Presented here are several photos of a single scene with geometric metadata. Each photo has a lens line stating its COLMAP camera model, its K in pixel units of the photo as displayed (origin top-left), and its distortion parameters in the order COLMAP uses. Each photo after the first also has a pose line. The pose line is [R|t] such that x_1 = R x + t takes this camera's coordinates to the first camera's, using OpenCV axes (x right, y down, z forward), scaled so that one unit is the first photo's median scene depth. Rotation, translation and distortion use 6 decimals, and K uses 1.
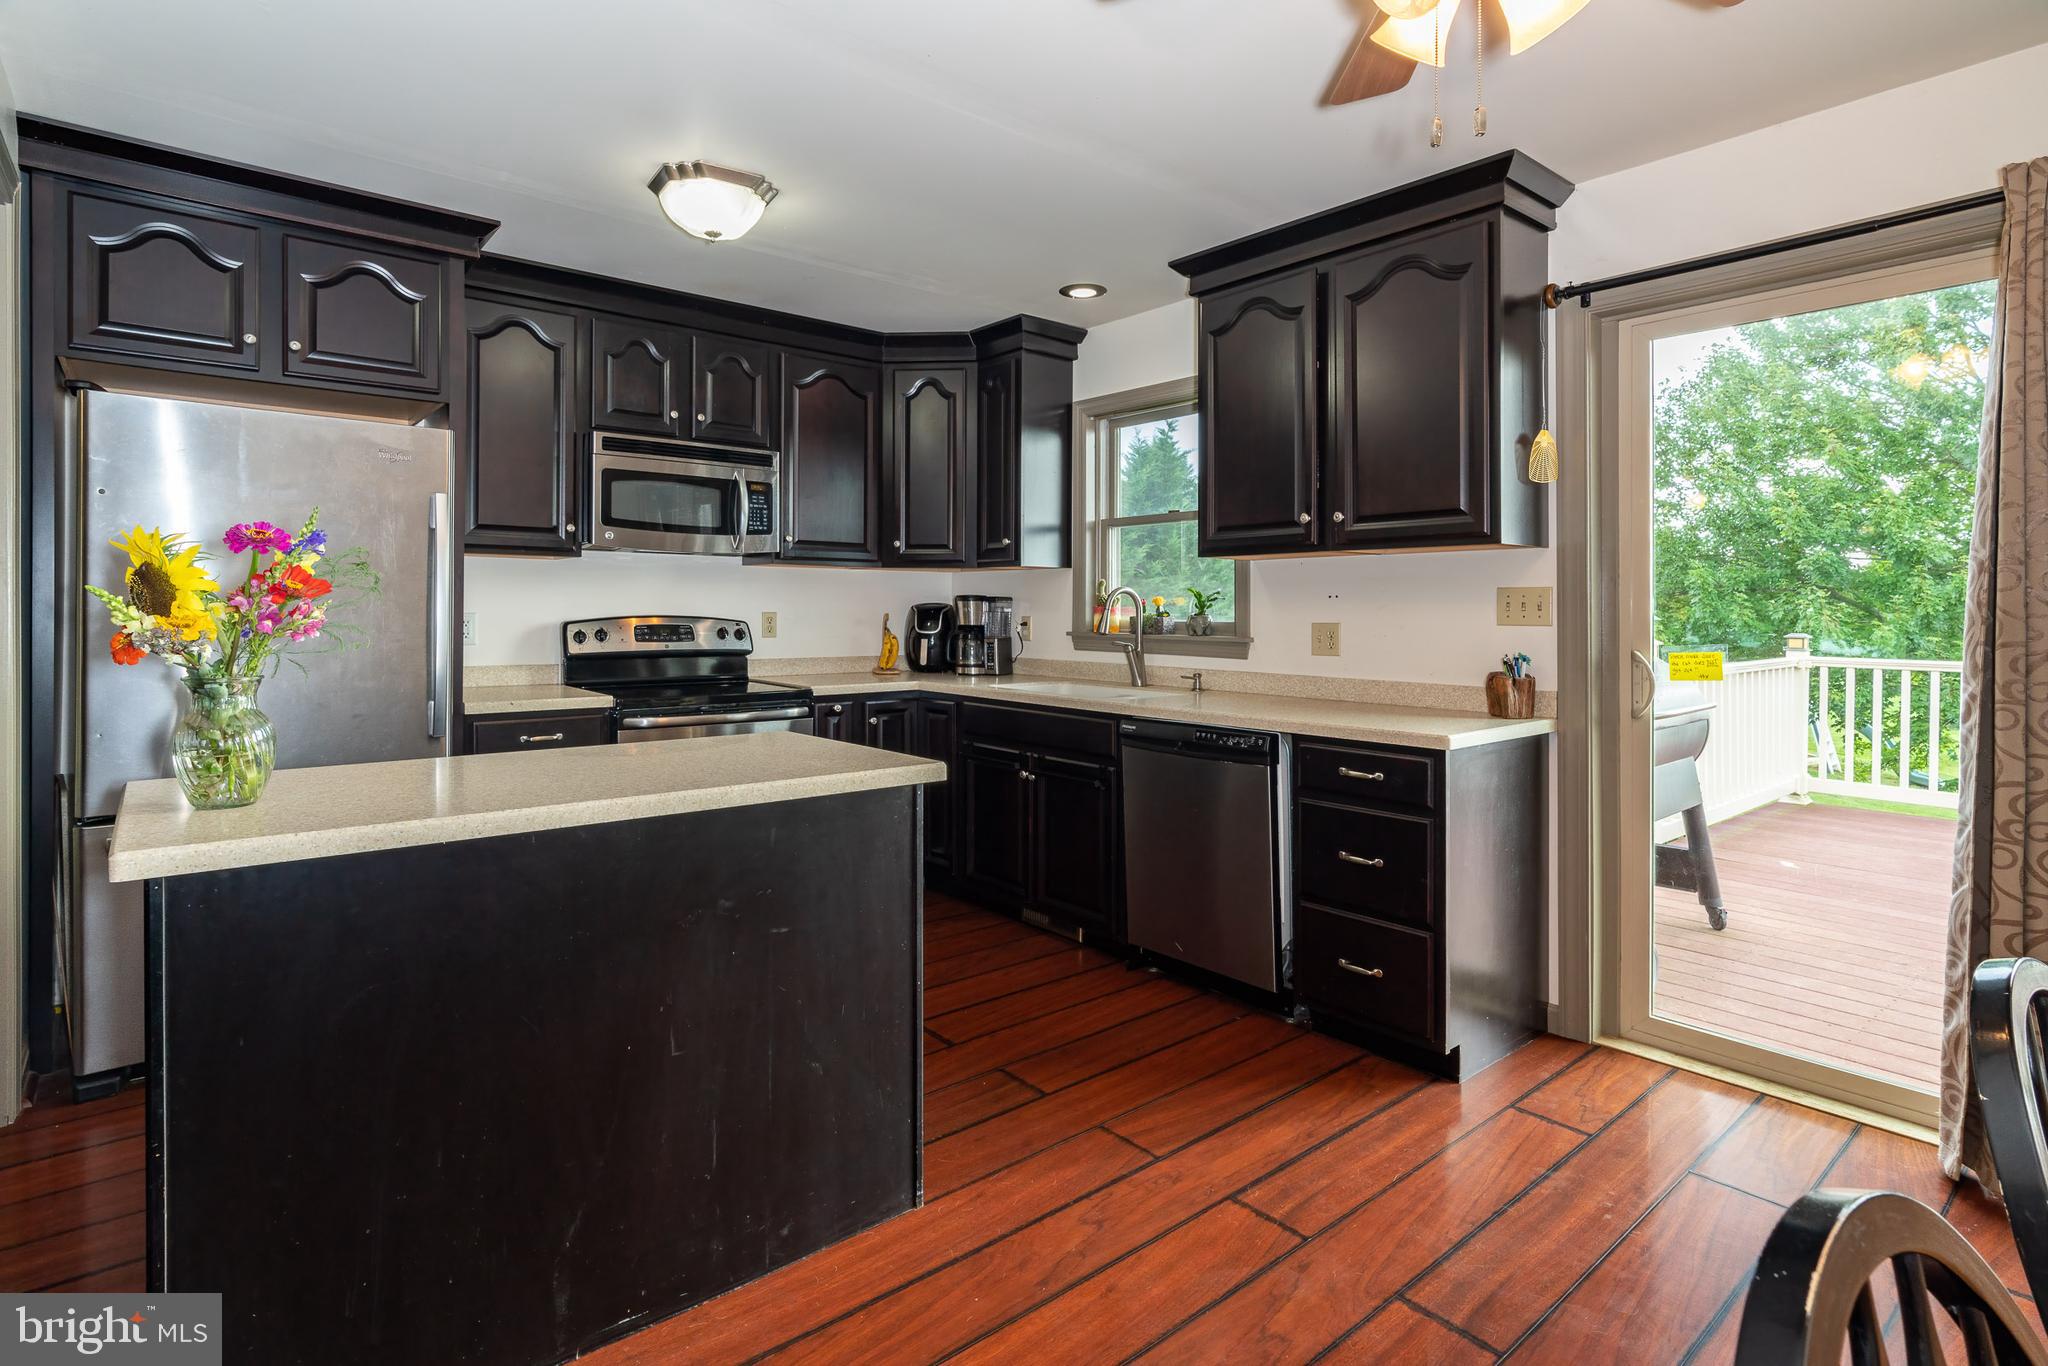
lens RADIAL K [[1021.9, 0, 1031.9], [0, 1021.9, 629.1], [0, 0, 1]] dist [0.005824, -0.001393]
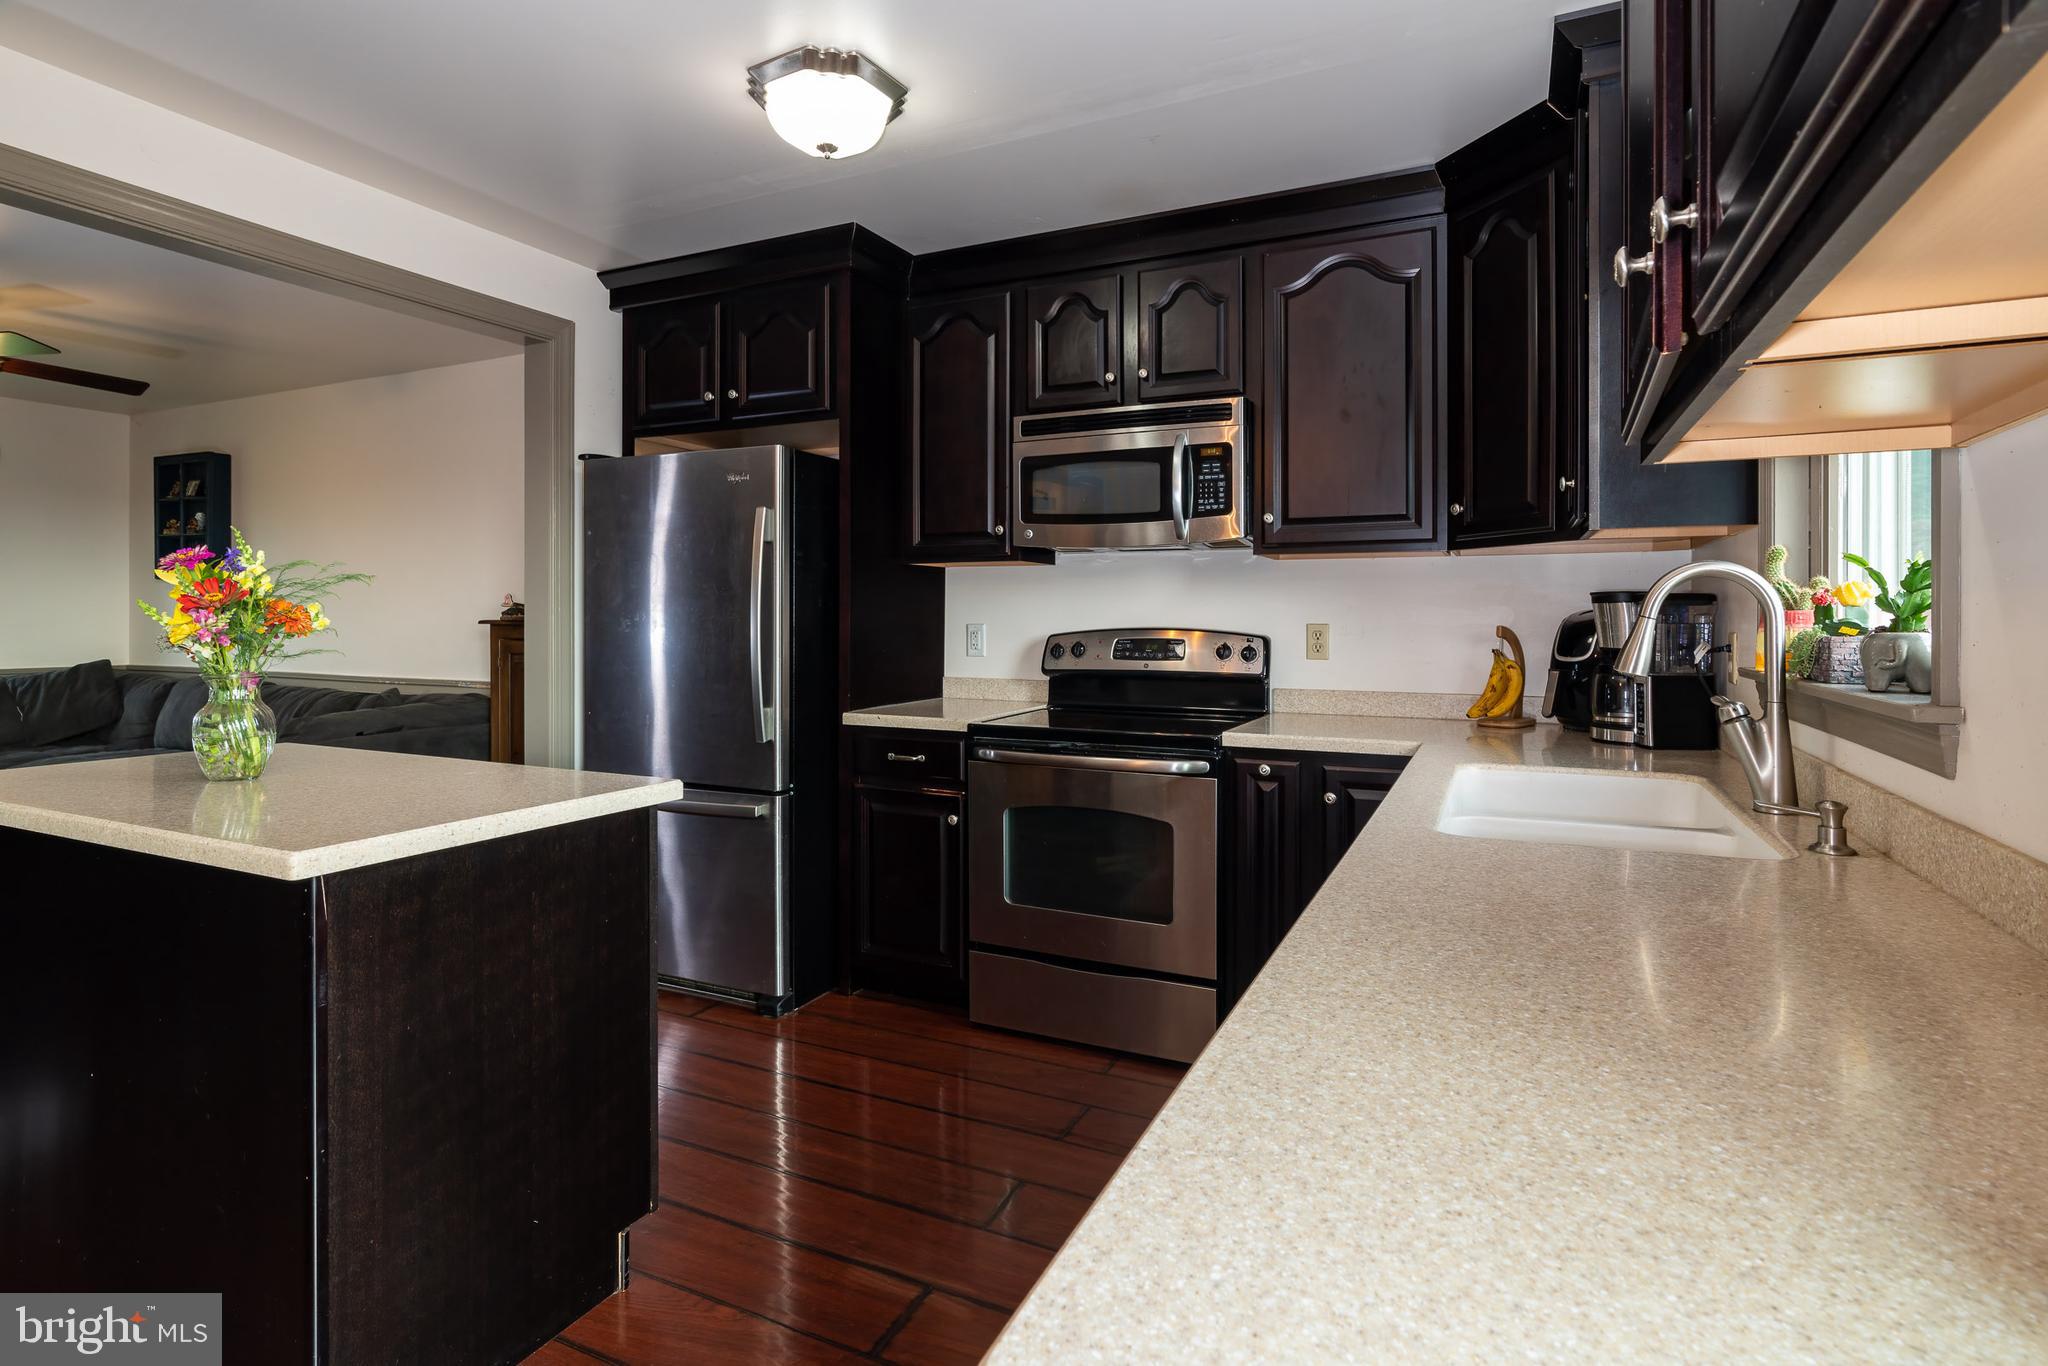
lens RADIAL K [[1021.9, 0, 1033.7], [0, 1021.9, 619.8], [0, 0, 1]] dist [0.005824, -0.001393]
pose [[0.422718, -0.004038, -0.906252, 0.343228], [-0.014849, 0.999825, -0.011381, -0.009037], [0.906140, 0.018268, 0.422584, 0.593894]]
